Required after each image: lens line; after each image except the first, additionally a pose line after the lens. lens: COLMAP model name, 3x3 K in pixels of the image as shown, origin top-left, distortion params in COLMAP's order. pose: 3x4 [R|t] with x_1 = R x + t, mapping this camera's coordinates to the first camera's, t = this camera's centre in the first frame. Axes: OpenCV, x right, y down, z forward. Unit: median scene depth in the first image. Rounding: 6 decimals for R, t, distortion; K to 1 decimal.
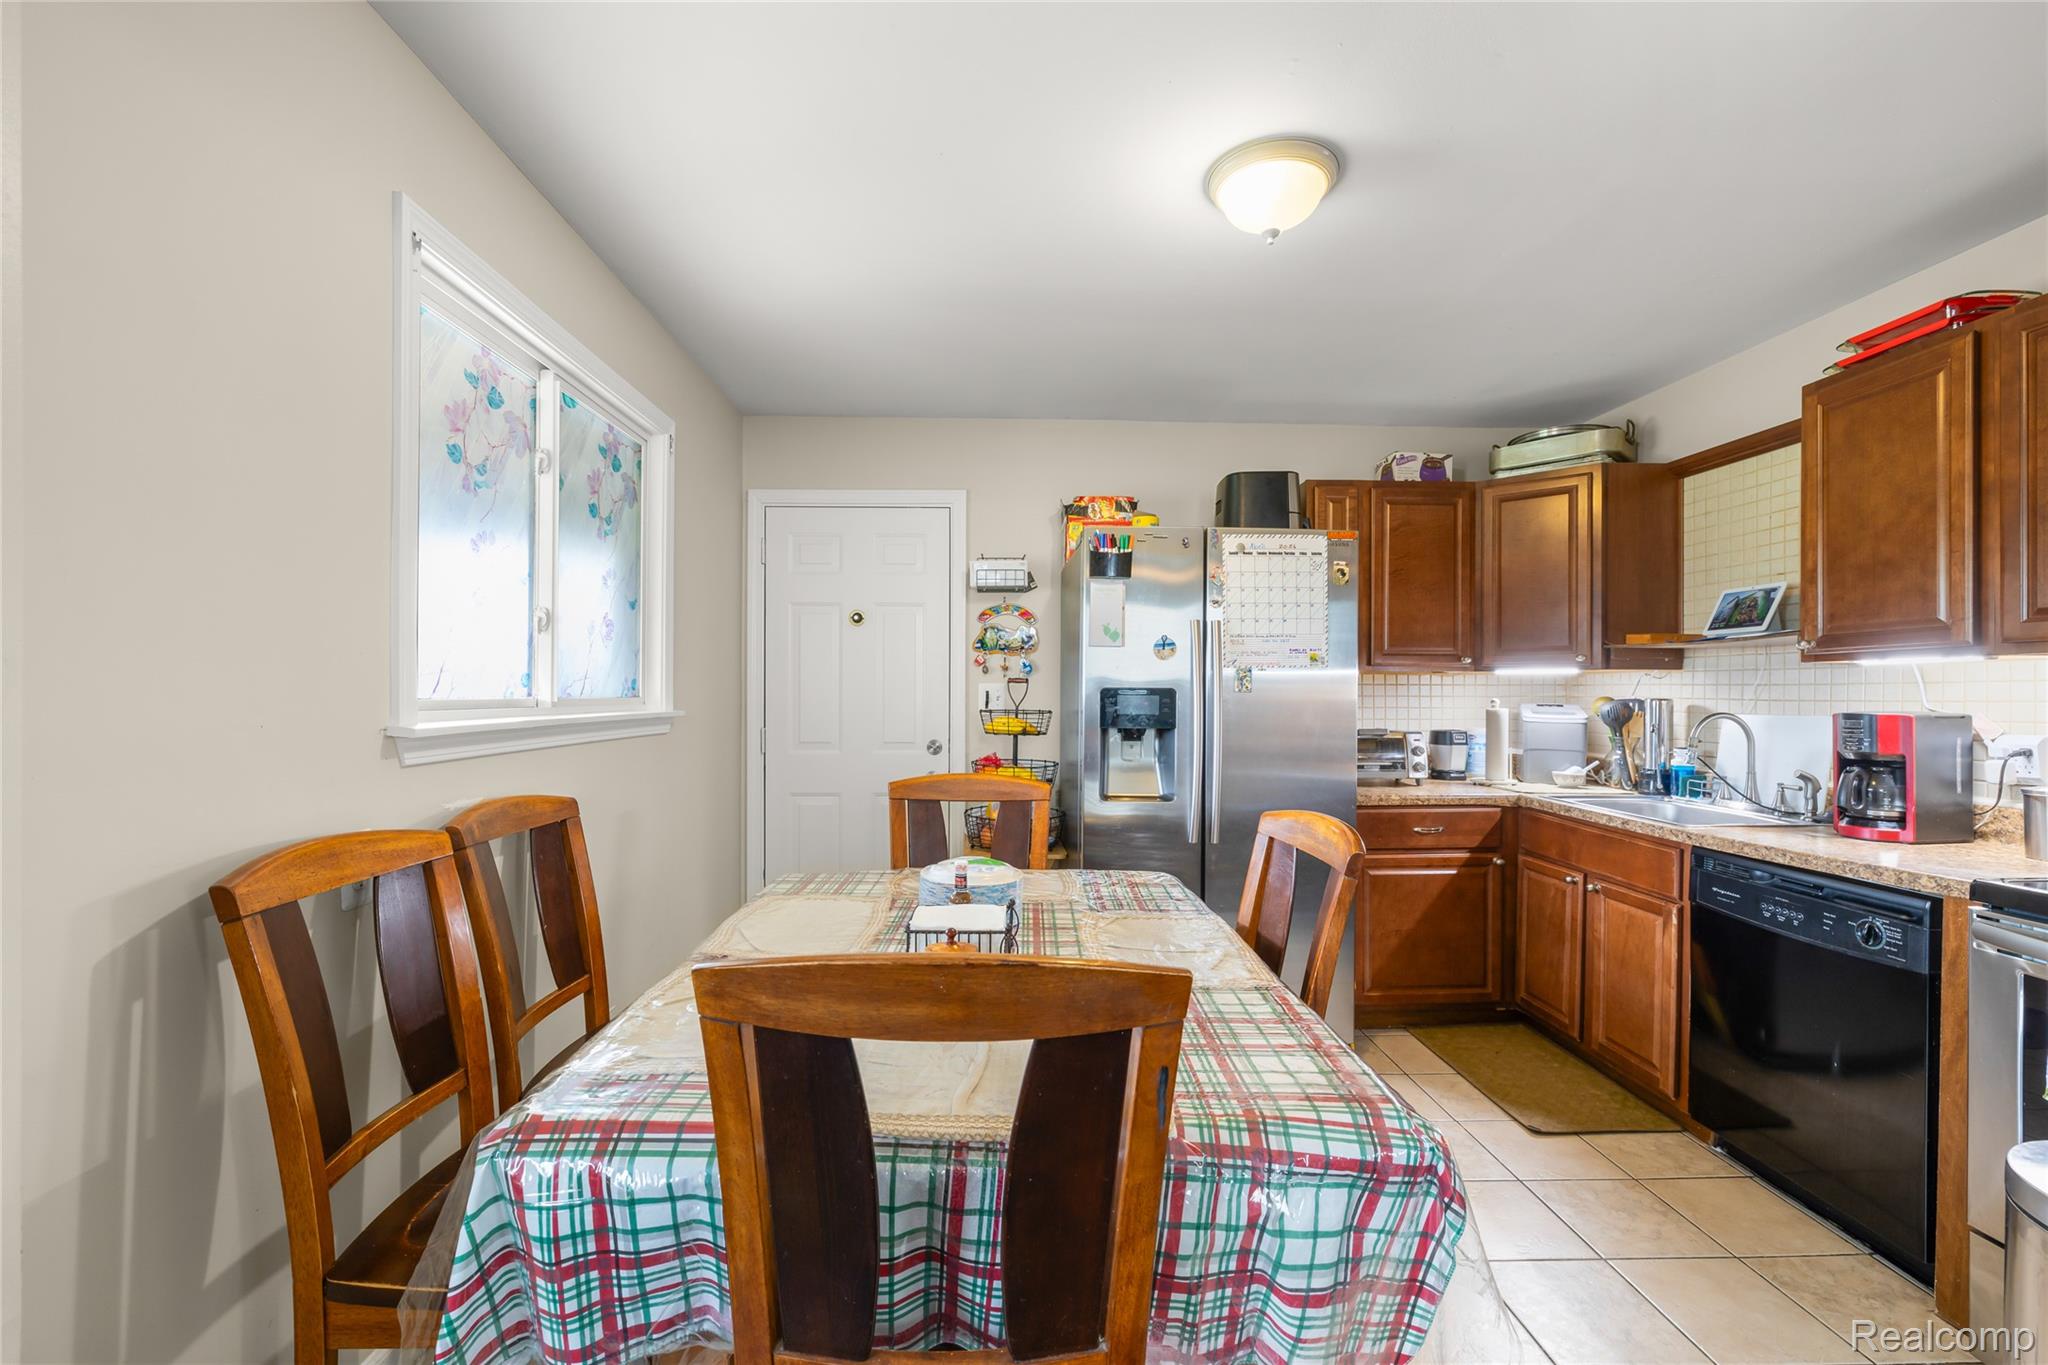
lens RADIAL K [[863.5, 0, 1014.3], [0, 863.5, 689.8], [0, 0, 1]] dist [-0.001258, 0.000654]
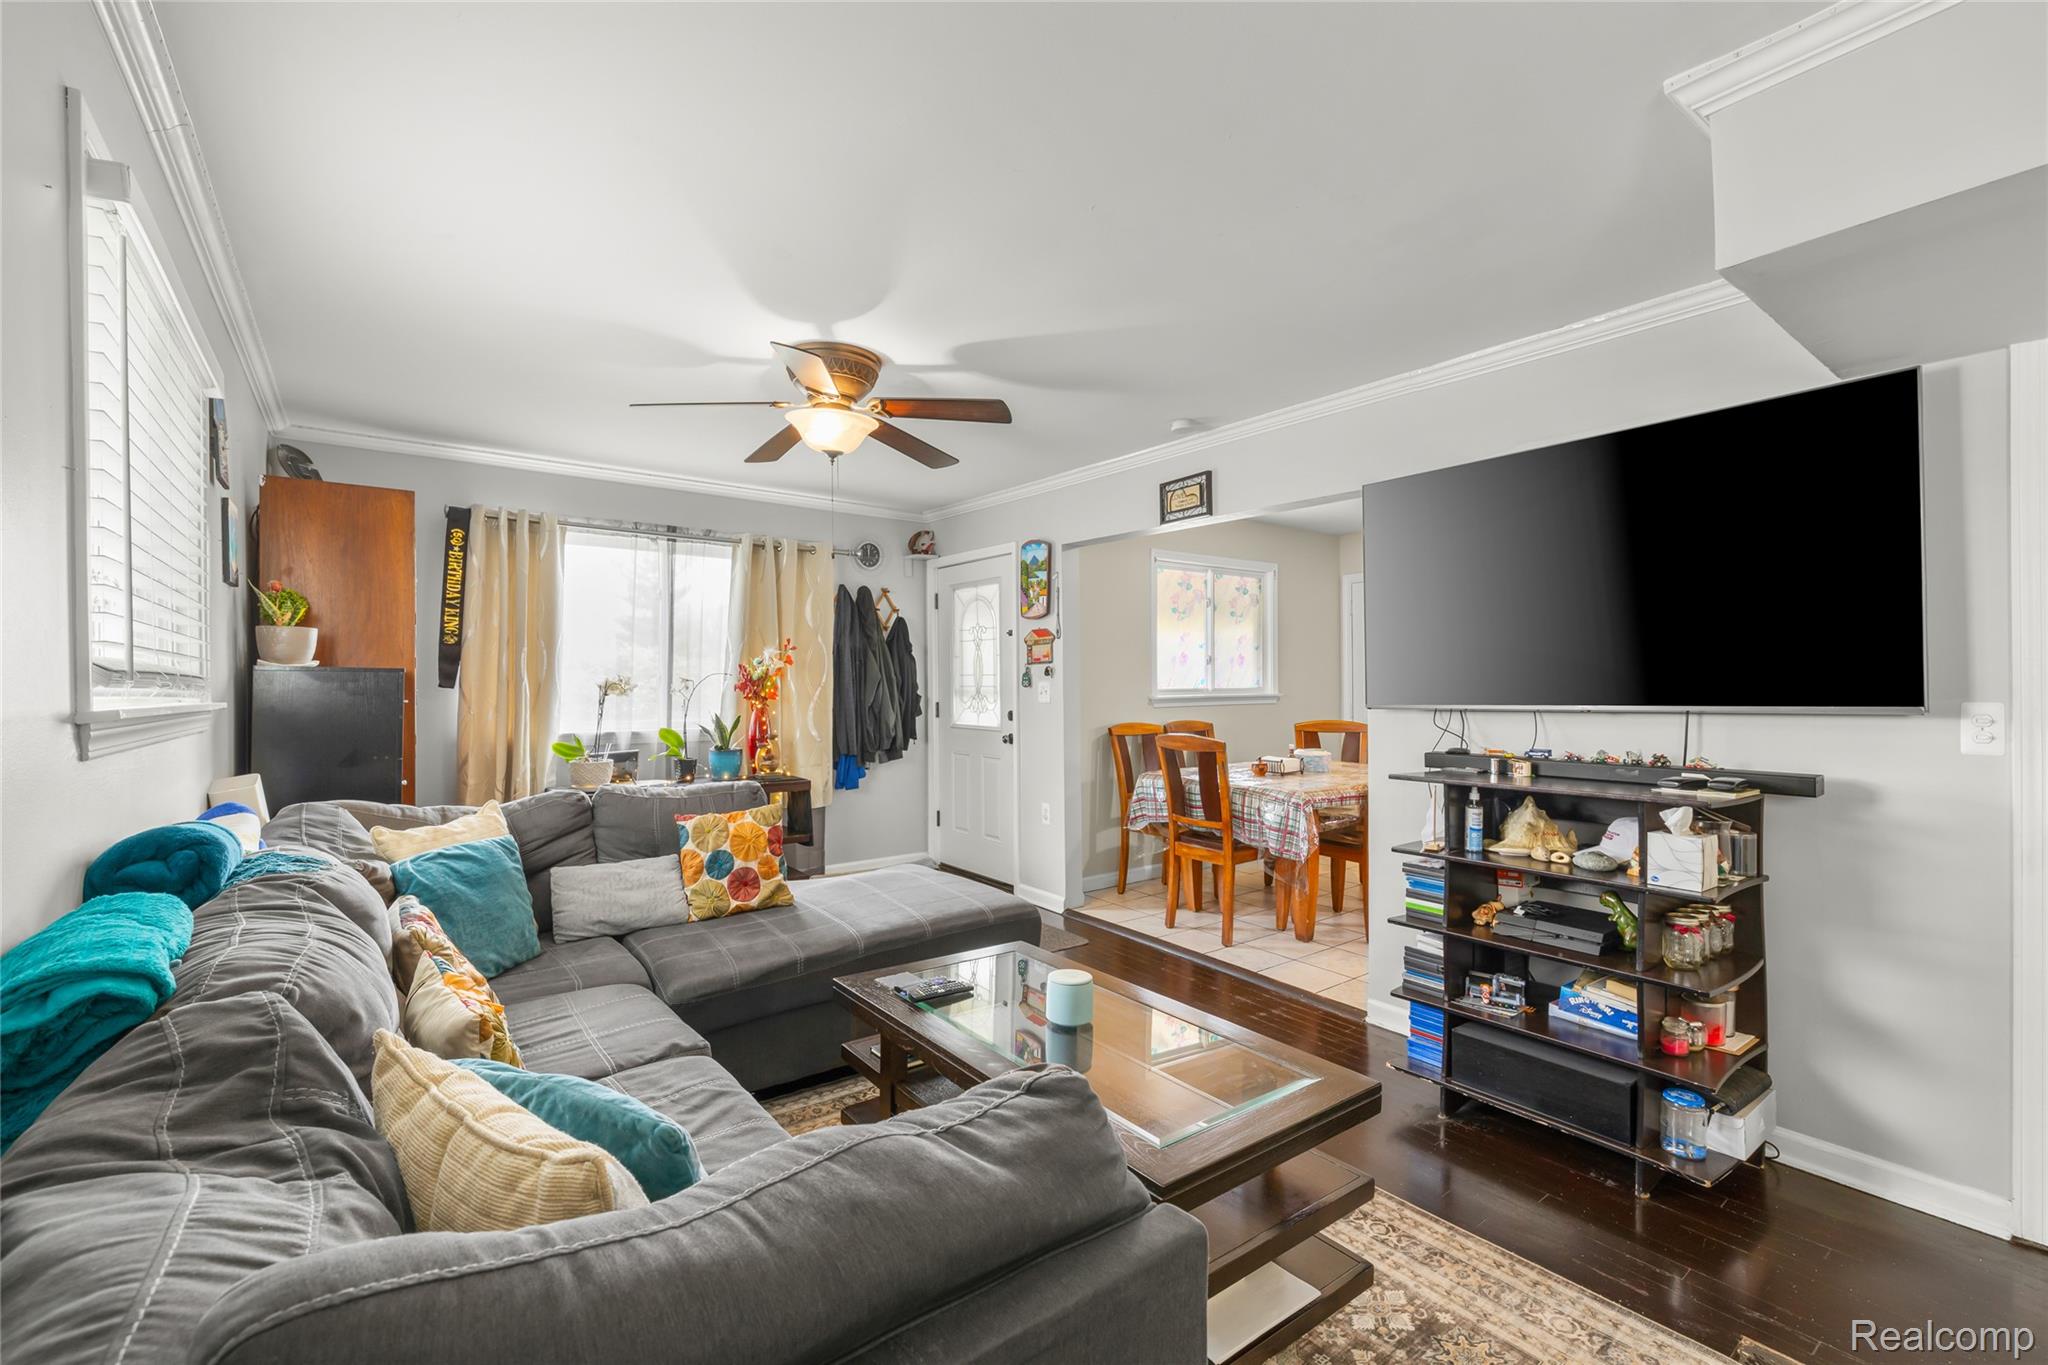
lens RADIAL K [[863.5, 0, 1017.4], [0, 863.5, 679.6], [0, 0, 1]] dist [-0.001258, 0.000654]
pose [[0.580970, -0.003991, -0.813915, 1.577183], [0.001370, 0.999991, -0.003925, -0.011452], [0.813924, 0.001165, 0.580970, -1.291009]]
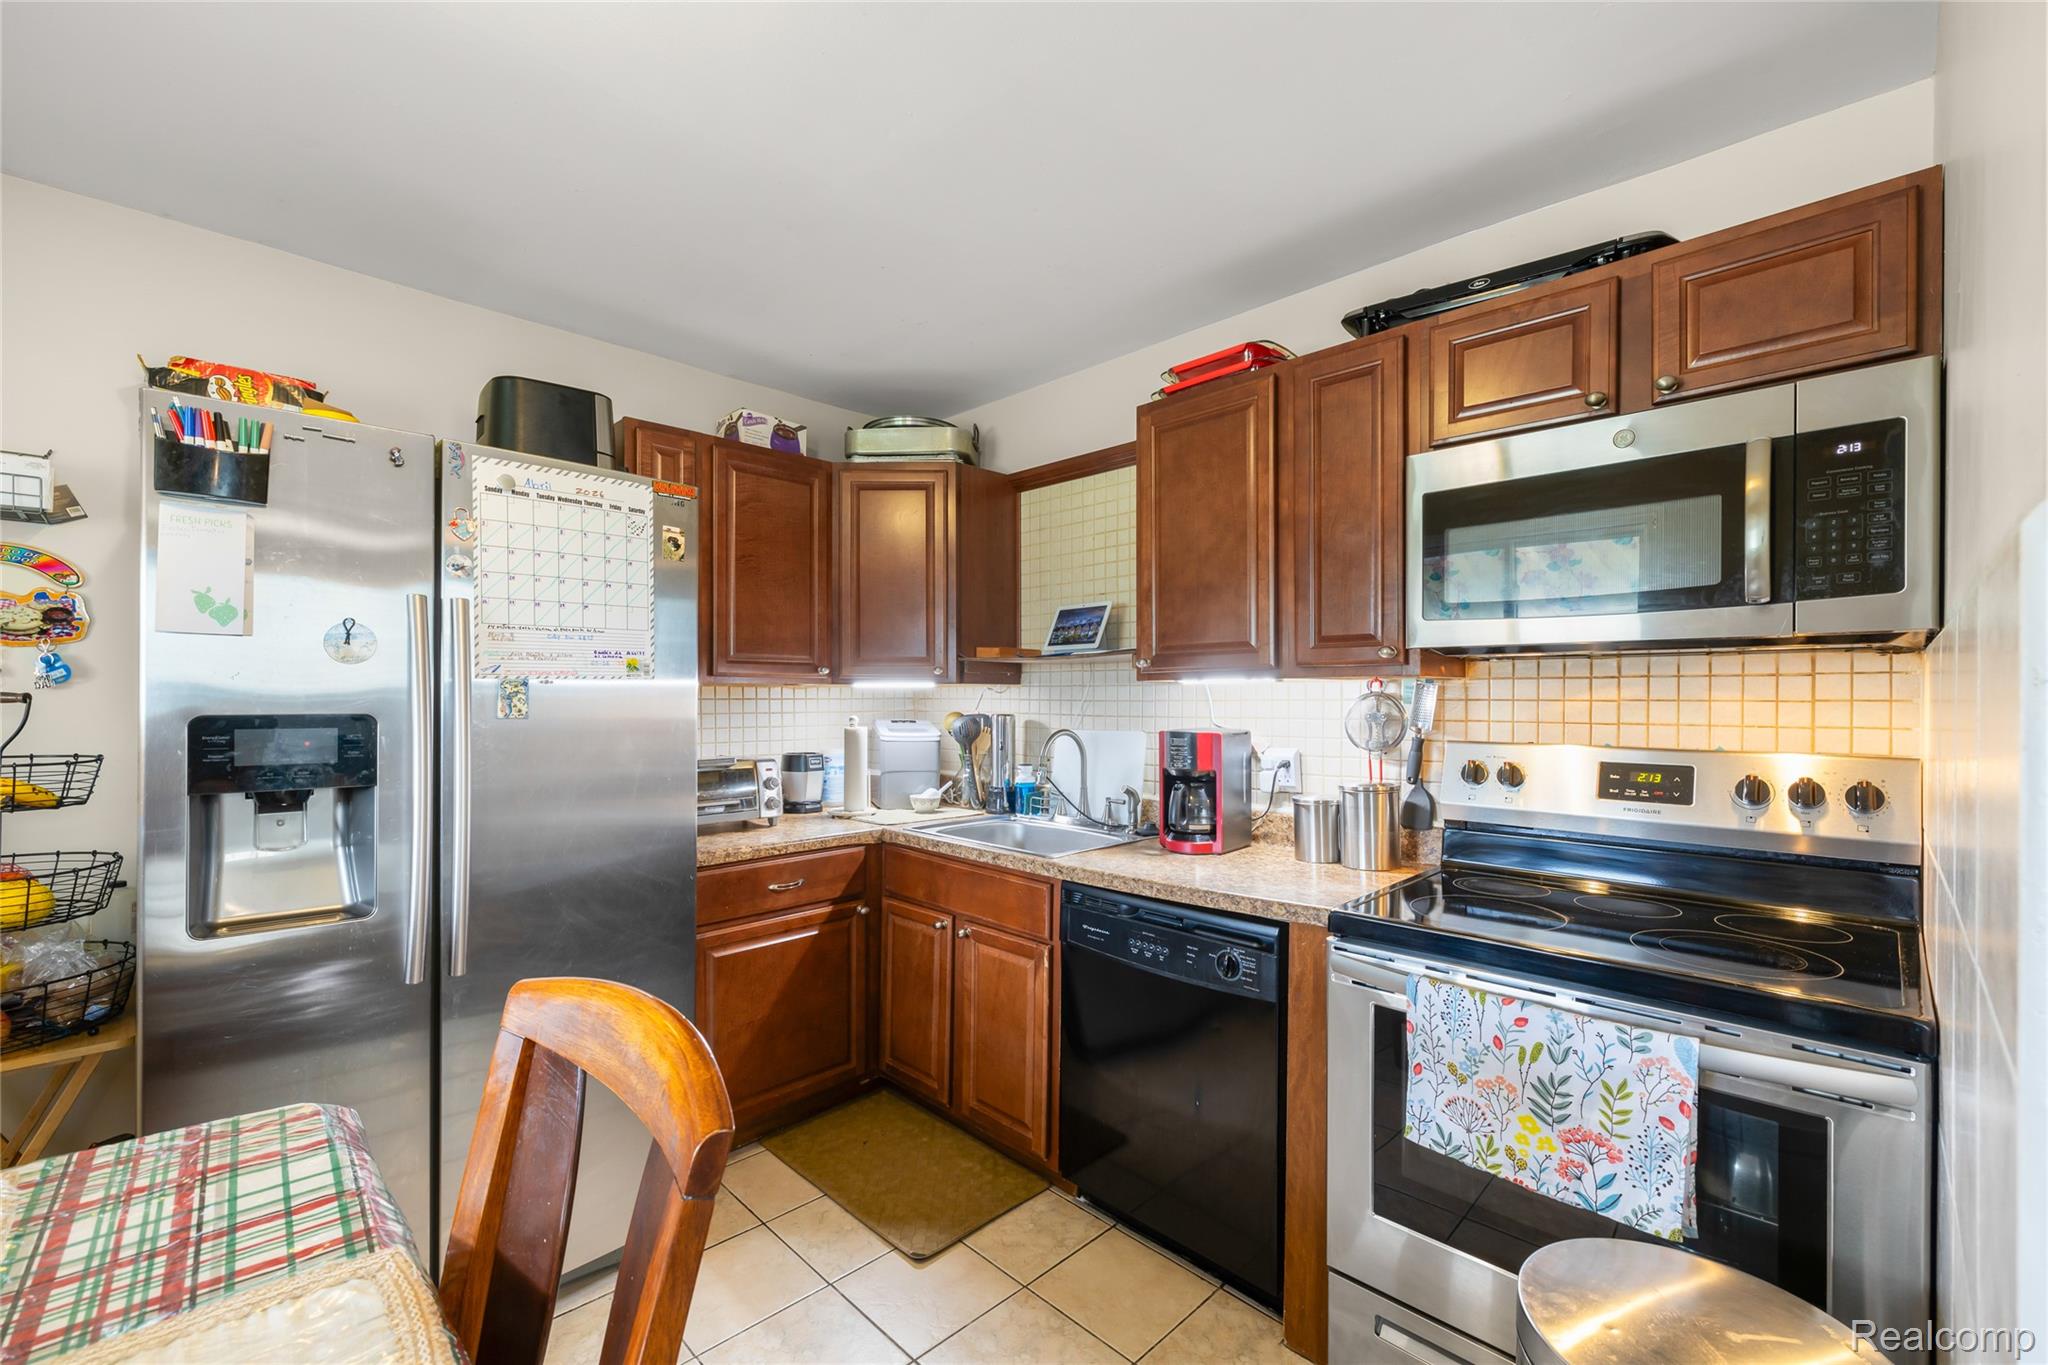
lens RADIAL K [[863.5, 0, 1028.4], [0, 863.5, 696.6], [0, 0, 1]] dist [-0.001258, 0.000654]
pose [[0.730211, -0.003580, 0.683212, 0.113421], [0.001218, 0.999992, 0.003938, -0.014866], [-0.683220, -0.002044, 0.730209, 0.301072]]
